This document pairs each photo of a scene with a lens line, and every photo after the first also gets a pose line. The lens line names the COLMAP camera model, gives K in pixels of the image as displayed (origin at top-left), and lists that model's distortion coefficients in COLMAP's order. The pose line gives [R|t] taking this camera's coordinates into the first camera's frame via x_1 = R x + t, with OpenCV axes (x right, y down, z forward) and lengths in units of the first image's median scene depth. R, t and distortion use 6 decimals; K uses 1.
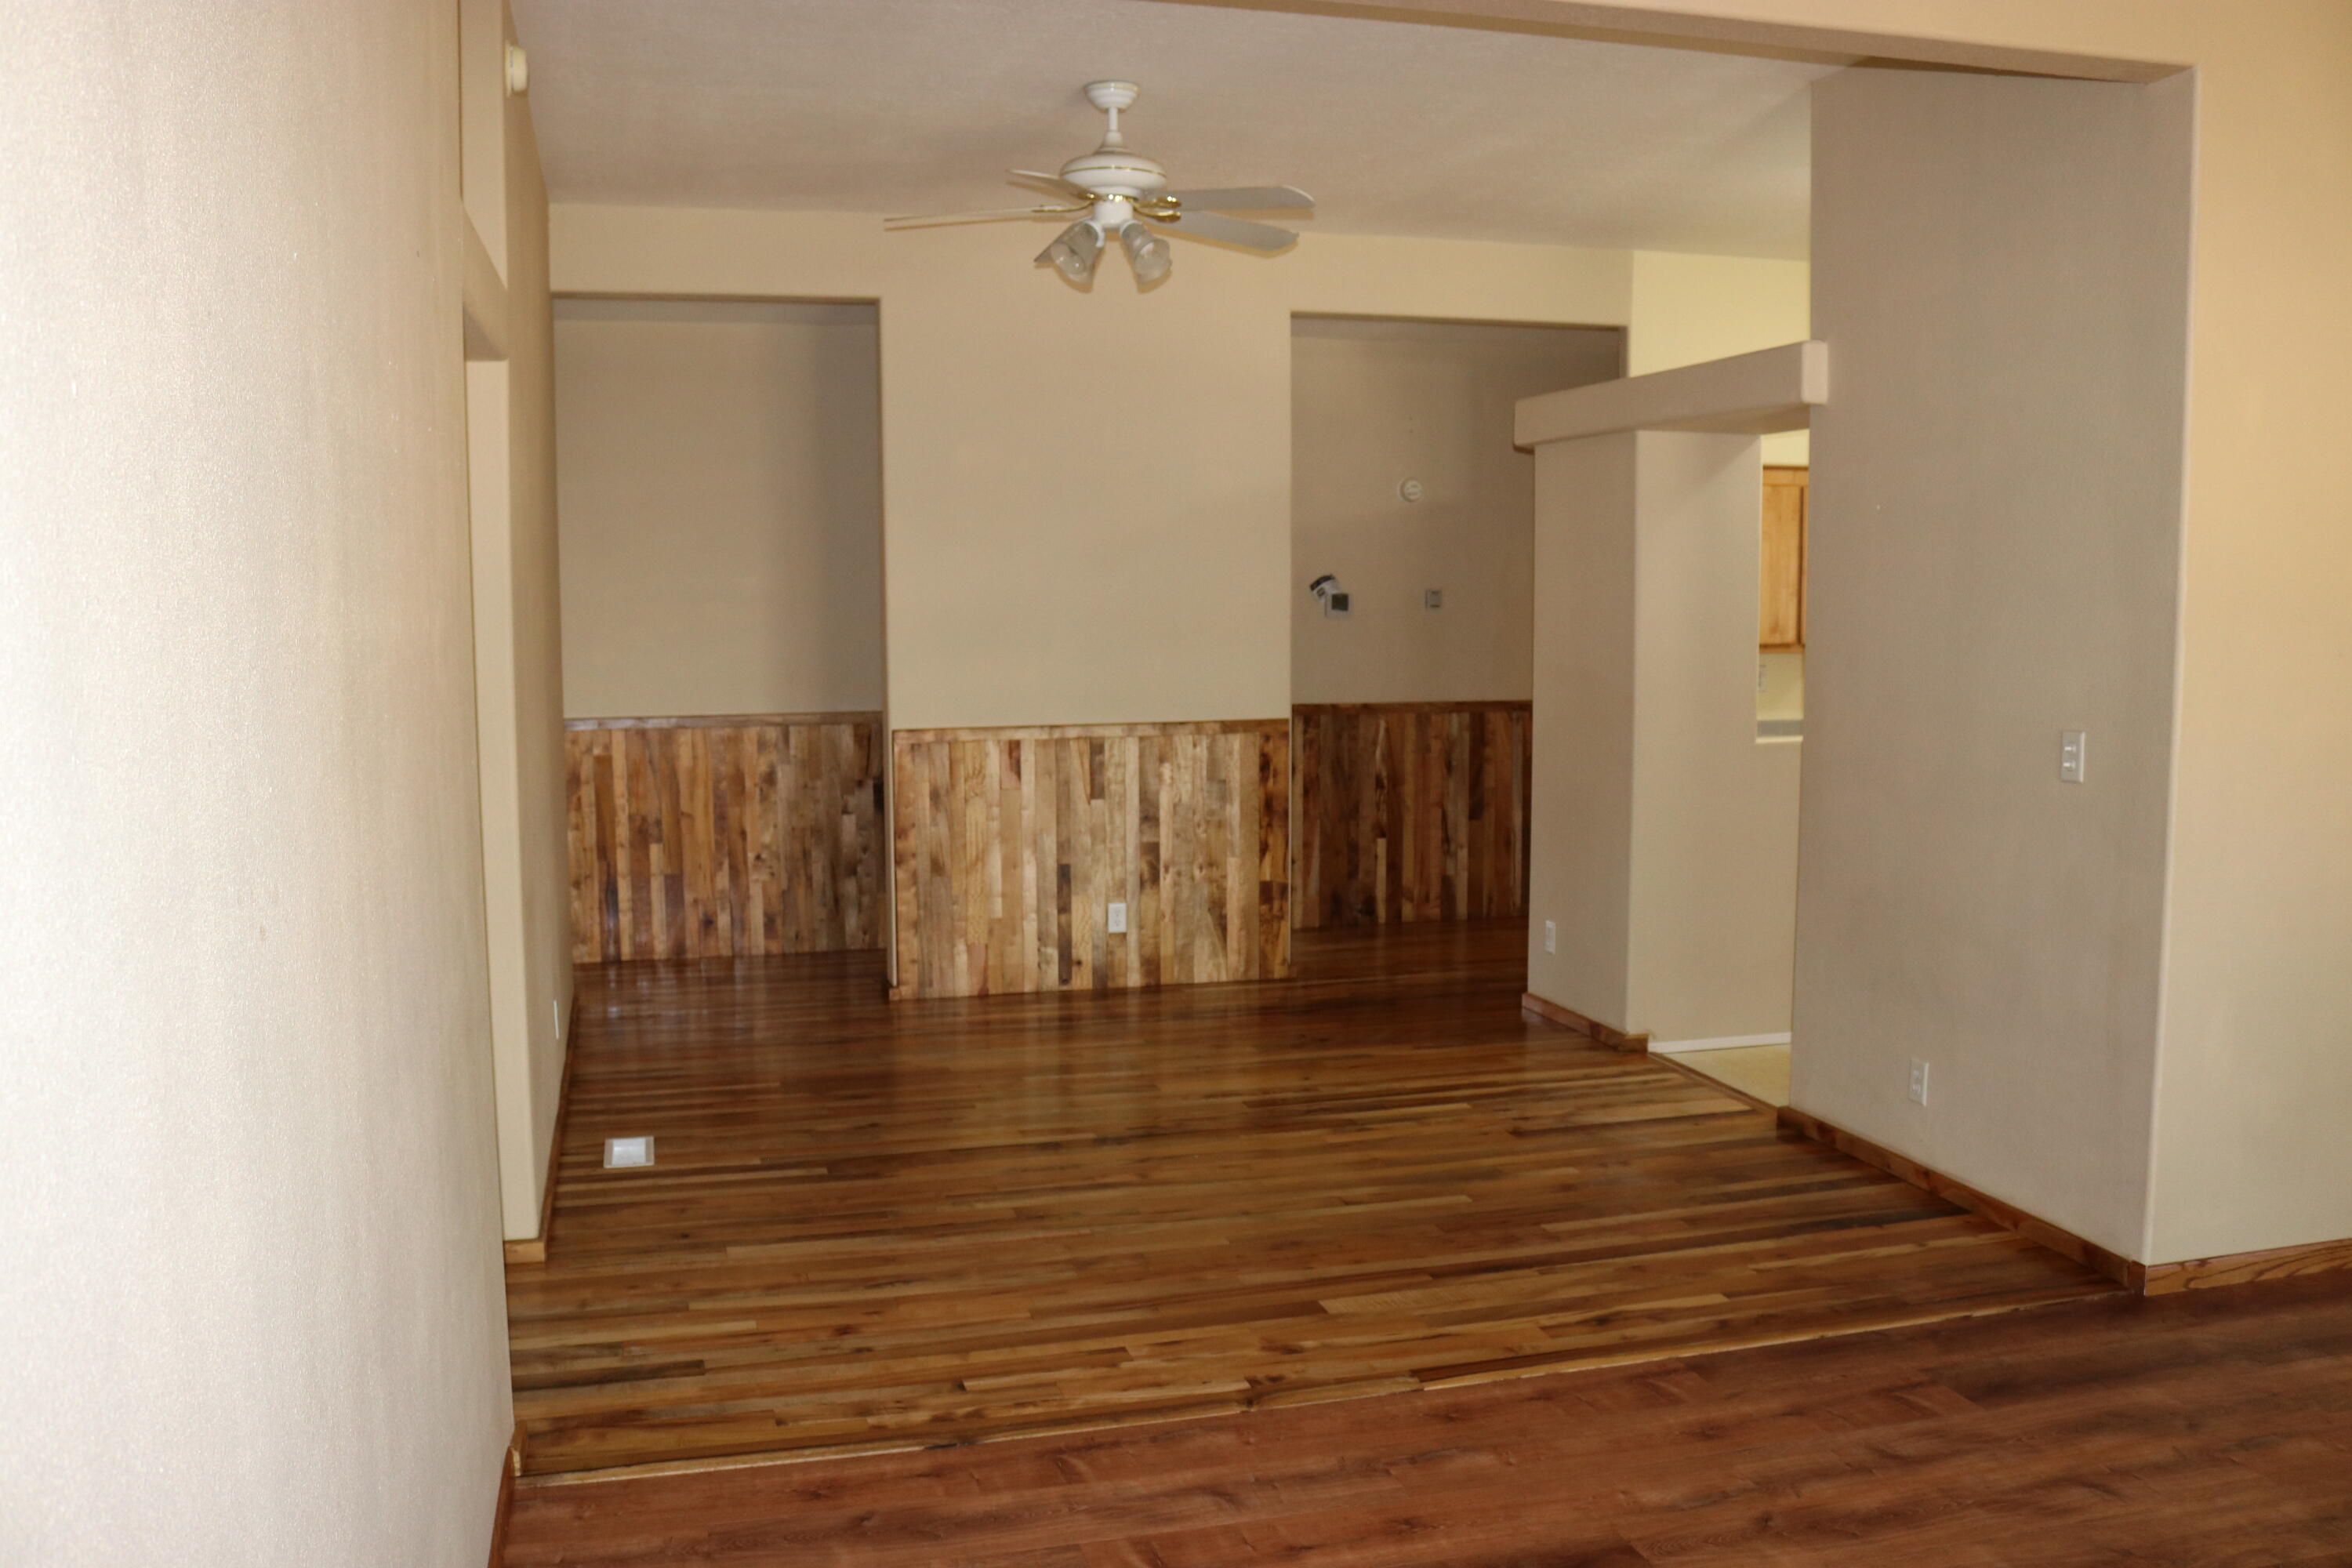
lens RADIAL K [[1978.7, 0, 1174.9], [0, 1978.7, 780.0], [0, 0, 1]] dist [-0.133962, 0.081020]
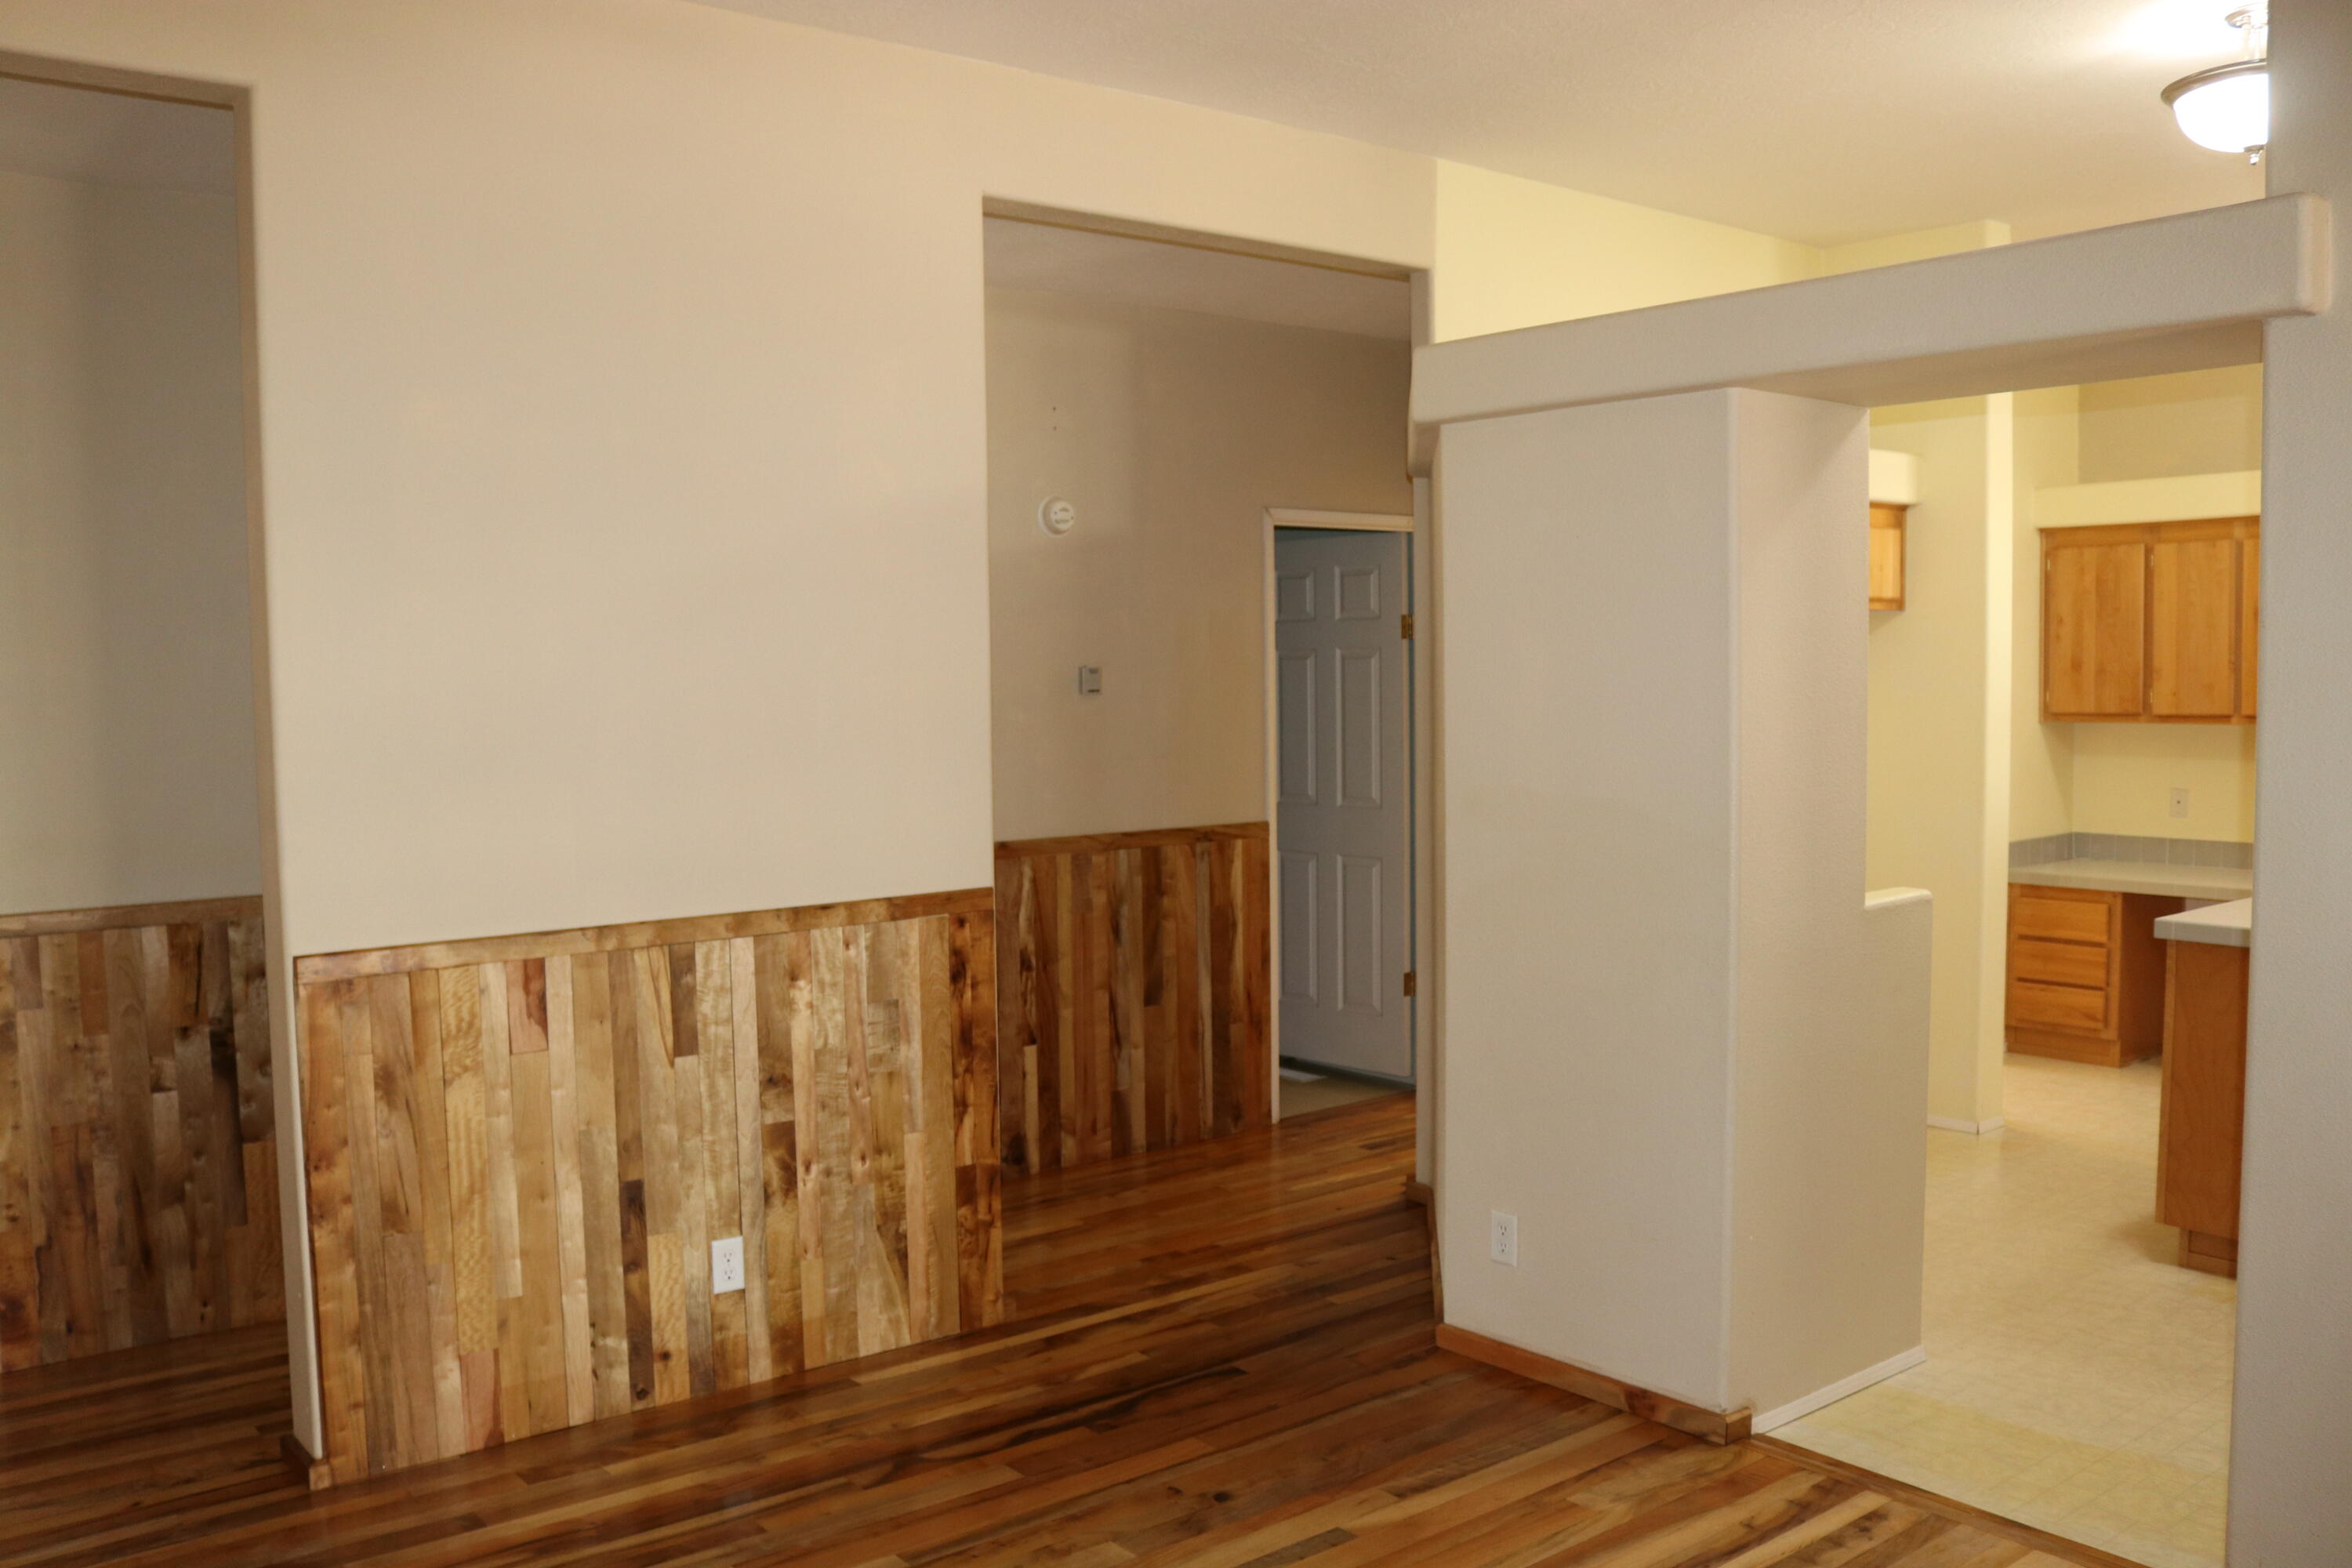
lens RADIAL K [[1978.7, 0, 1180.8], [0, 1978.7, 800.5], [0, 0, 1]] dist [-0.133962, 0.081020]
pose [[0.921676, -0.033300, 0.386528, -0.118028], [0.044927, 0.998768, -0.021085, -0.042169], [-0.385350, 0.036799, 0.922037, 0.441229]]
